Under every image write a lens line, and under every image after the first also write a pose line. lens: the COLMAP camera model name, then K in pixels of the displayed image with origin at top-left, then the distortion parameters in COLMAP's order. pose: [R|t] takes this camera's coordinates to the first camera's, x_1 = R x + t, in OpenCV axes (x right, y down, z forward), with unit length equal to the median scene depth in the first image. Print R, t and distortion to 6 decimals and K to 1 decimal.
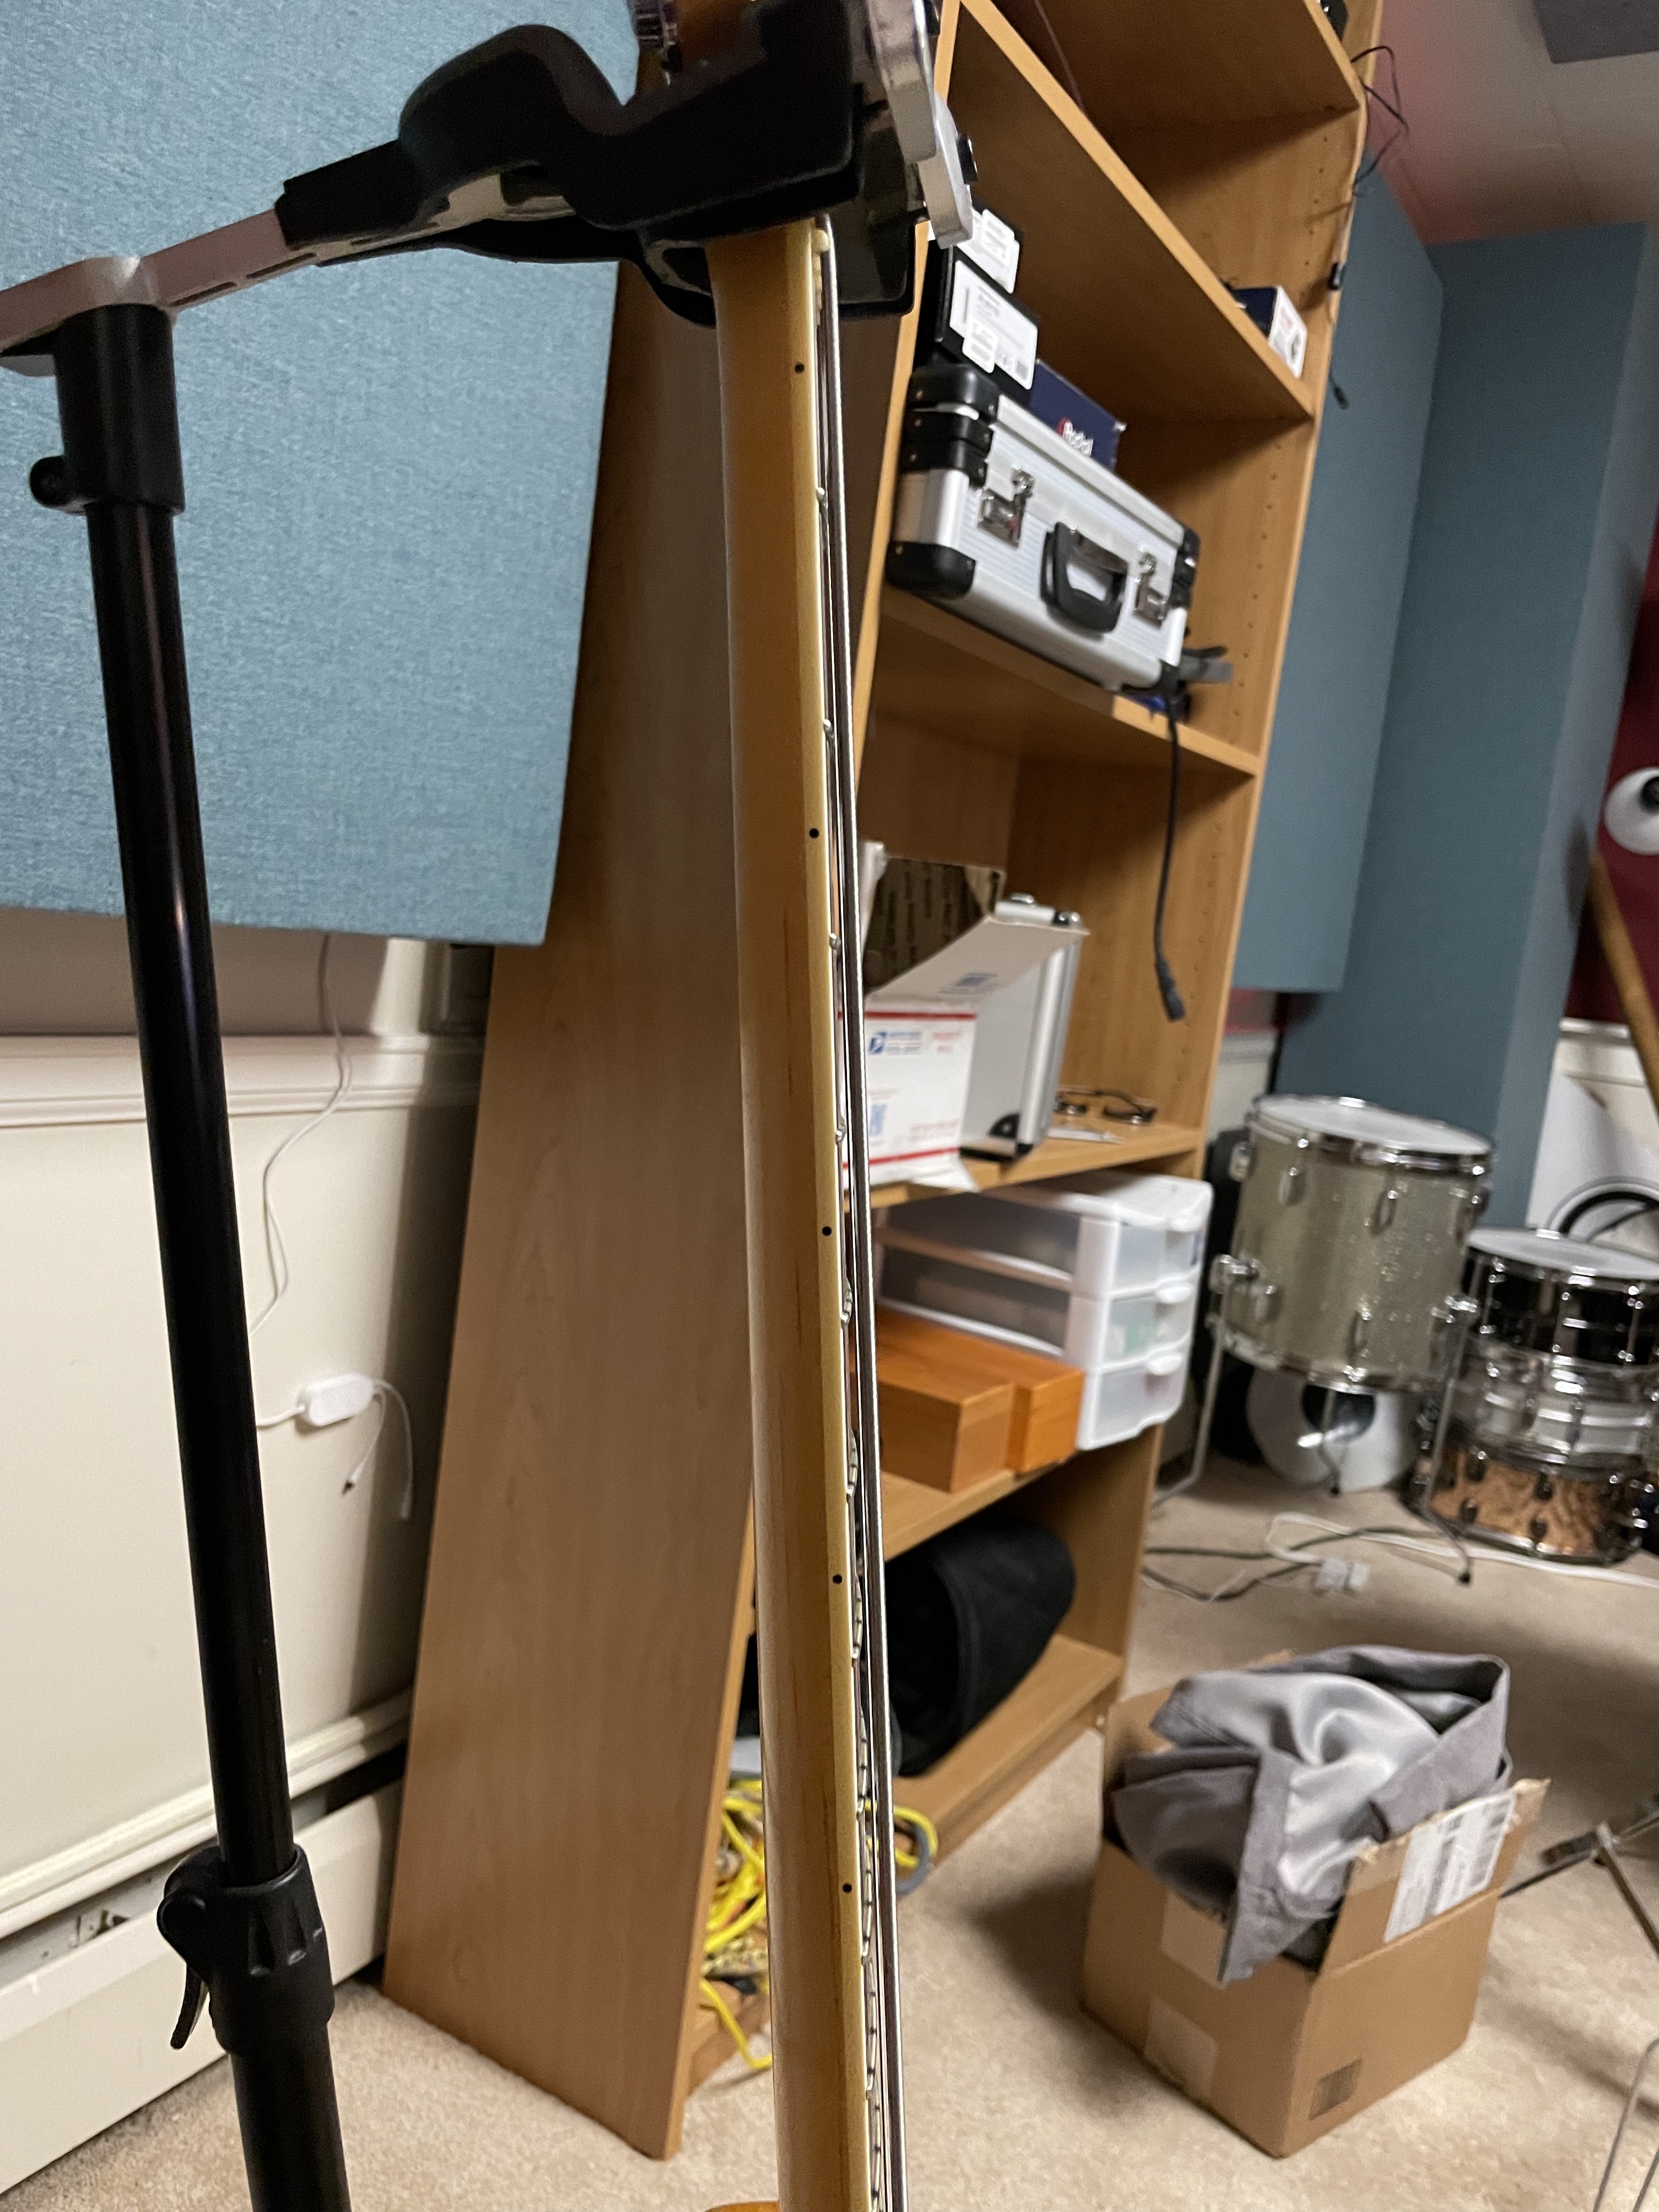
lens RADIAL K [[1718.4, 0, 827.2], [0, 1718.4, 1102.9], [0, 0, 1]] dist [0.074976, -0.117461]
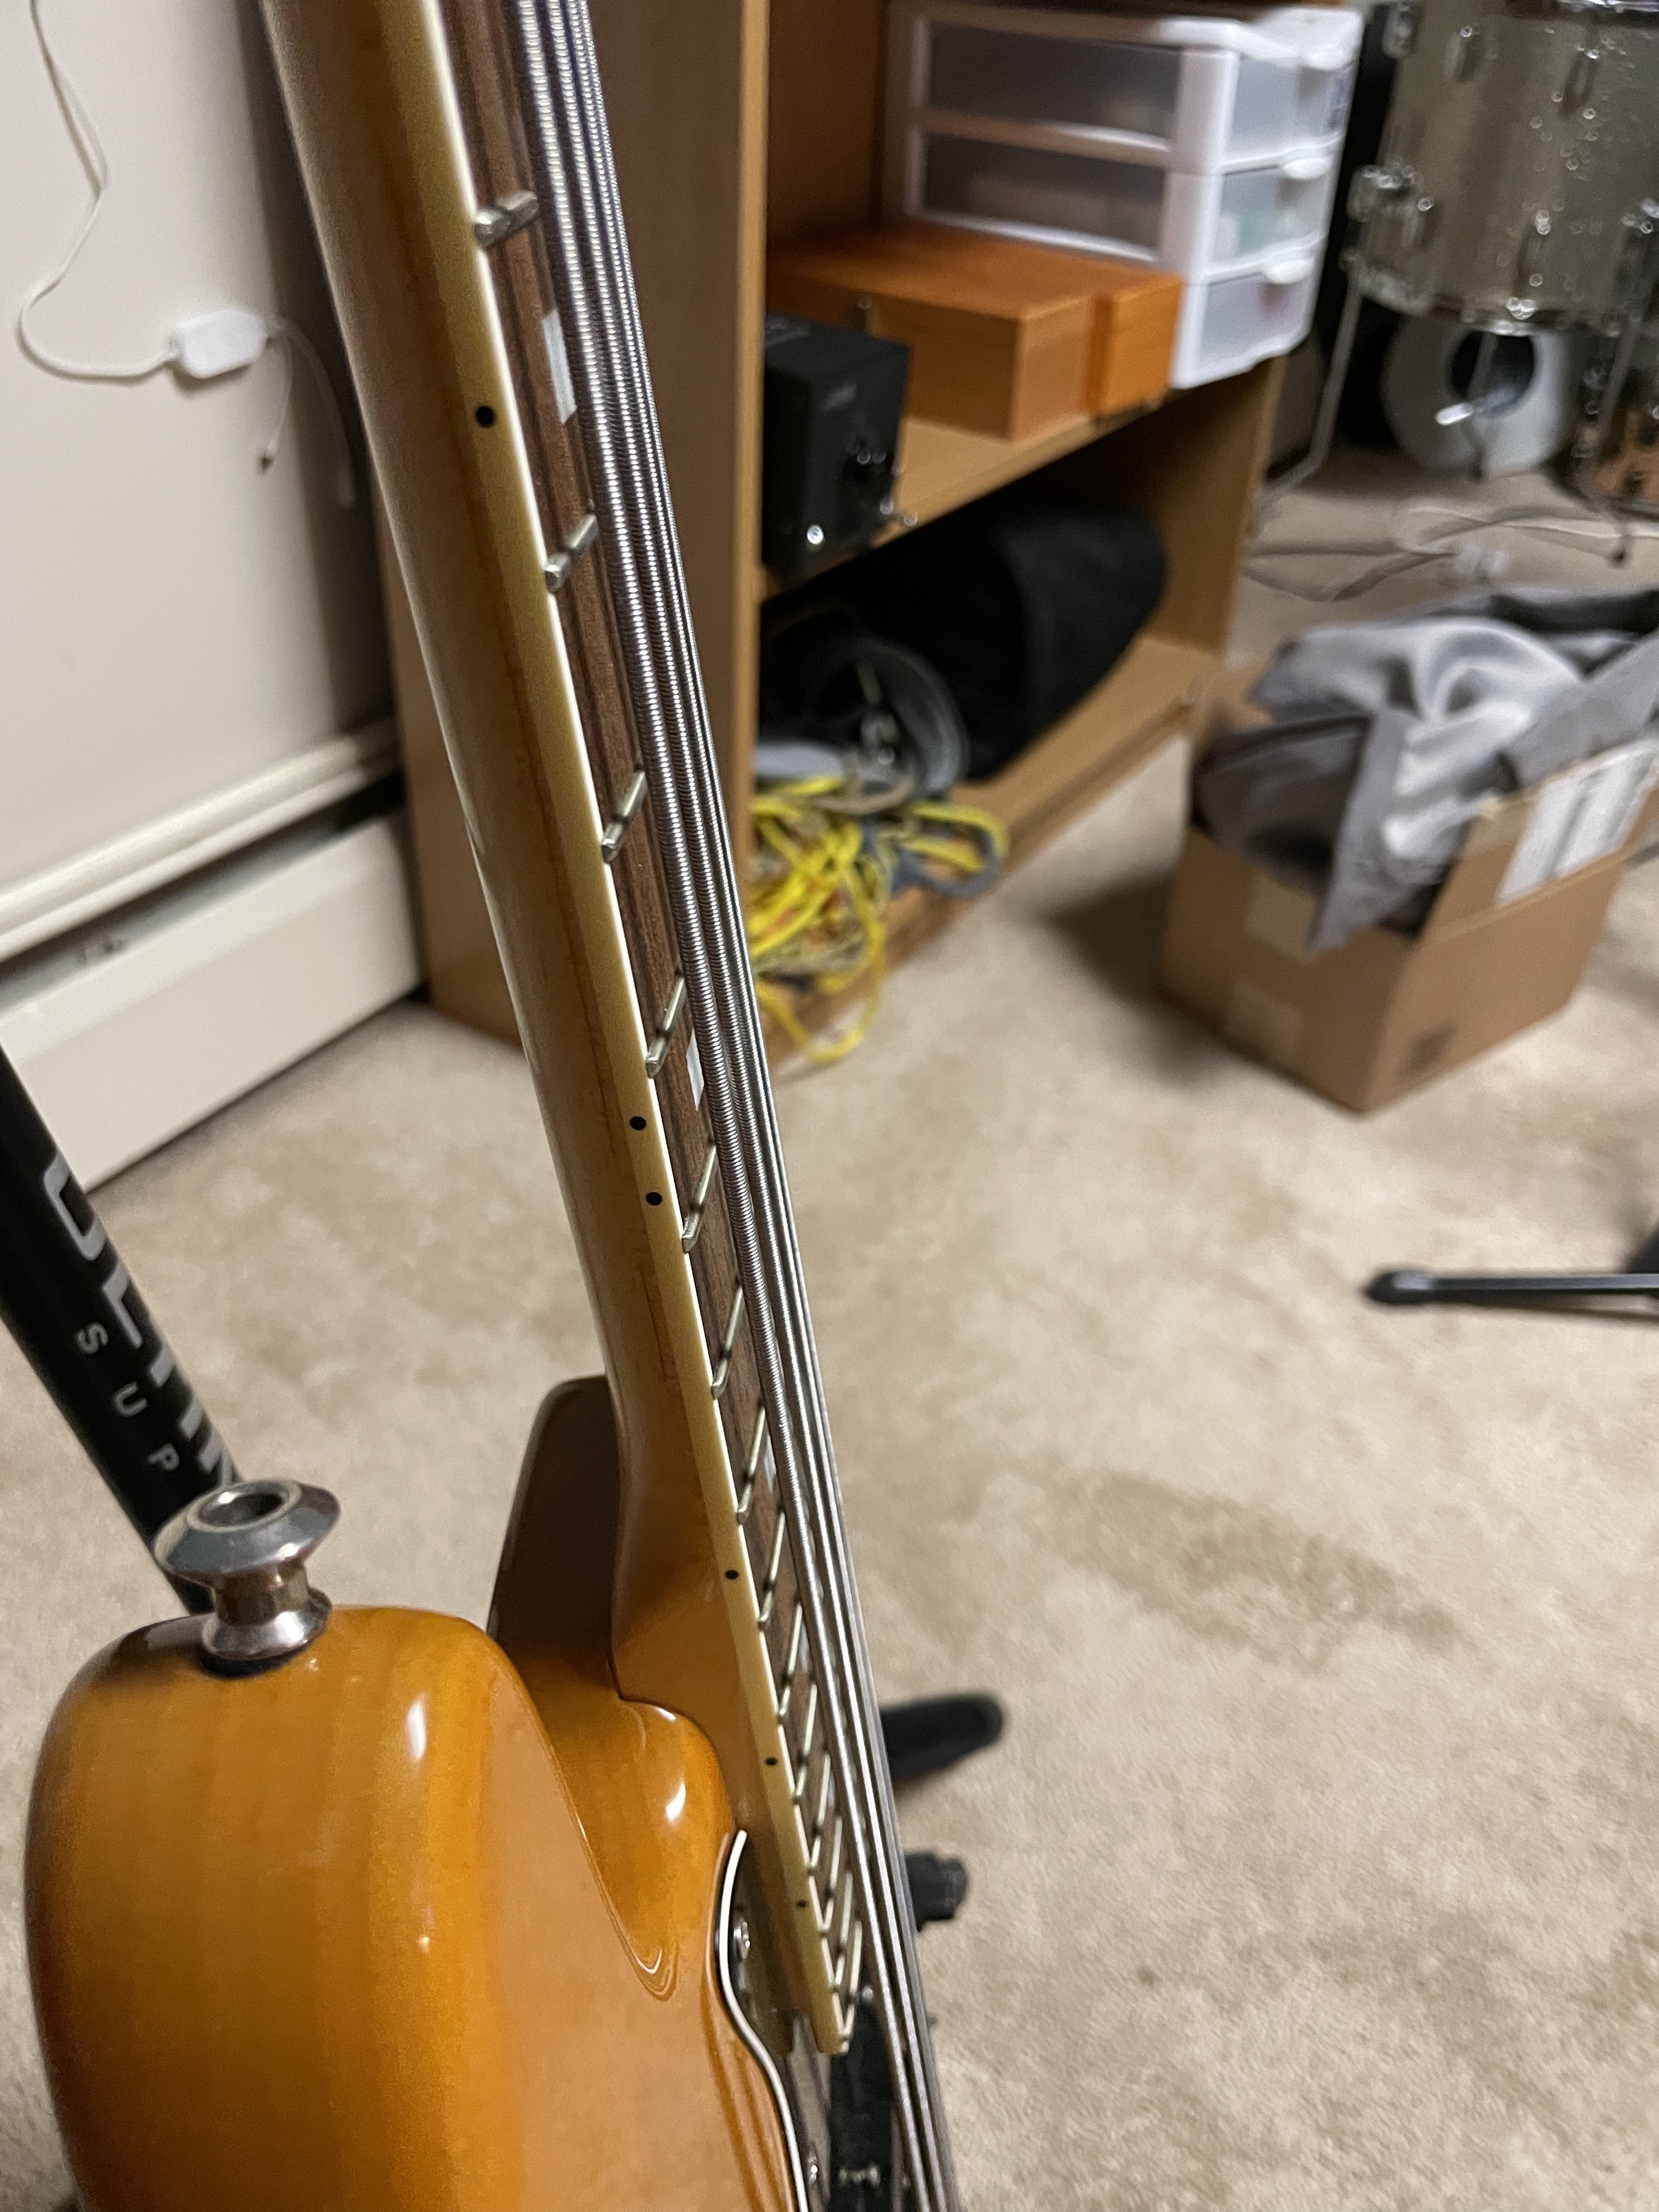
lens RADIAL K [[1718.4, 0, 829.9], [0, 1718.4, 1096.9], [0, 0, 1]] dist [0.074976, -0.117461]
pose [[0.996177, -0.048321, -0.072778, 0.028844], [0.077504, 0.873251, 0.481067, 0.089991], [0.040308, -0.484869, 0.873658, 0.122176]]
